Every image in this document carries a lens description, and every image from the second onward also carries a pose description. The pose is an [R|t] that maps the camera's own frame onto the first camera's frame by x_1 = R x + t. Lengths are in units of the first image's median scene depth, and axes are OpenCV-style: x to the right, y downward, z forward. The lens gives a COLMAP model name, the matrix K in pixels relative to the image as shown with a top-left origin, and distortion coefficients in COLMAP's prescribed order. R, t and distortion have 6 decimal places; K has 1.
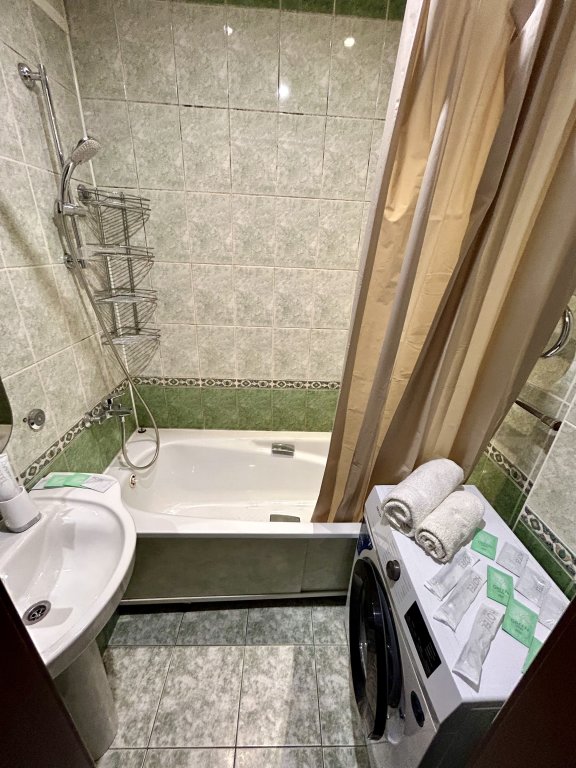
lens RADIAL K [[309.0, 0, 289.6], [0, 309.0, 384.4], [0, 0, 1]] dist [0.000275, -0.000102]
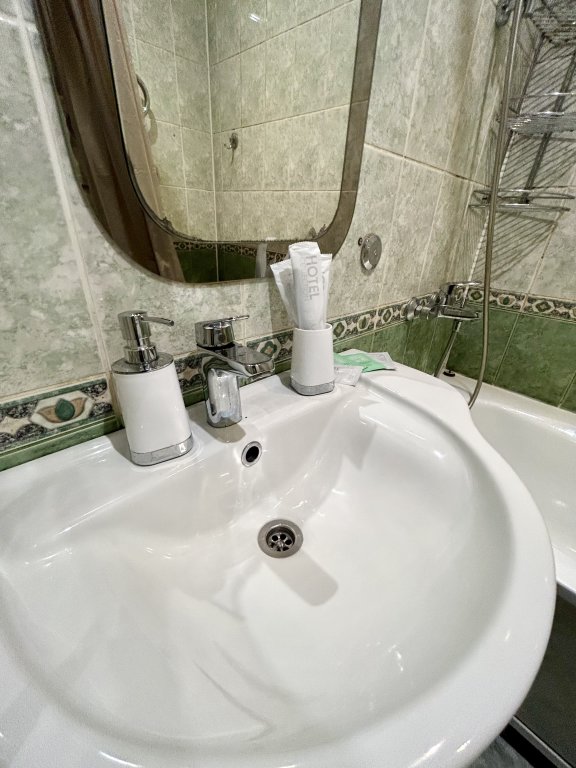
lens RADIAL K [[309.0, 0, 289.4], [0, 309.0, 386.1], [0, 0, 1]] dist [0.000275, -0.000102]
pose [[0.664590, 0.326805, -0.671952, -0.358603], [-0.318181, 0.937450, 0.141236, 0.278388], [0.676078, 0.119938, 0.727003, 0.398164]]
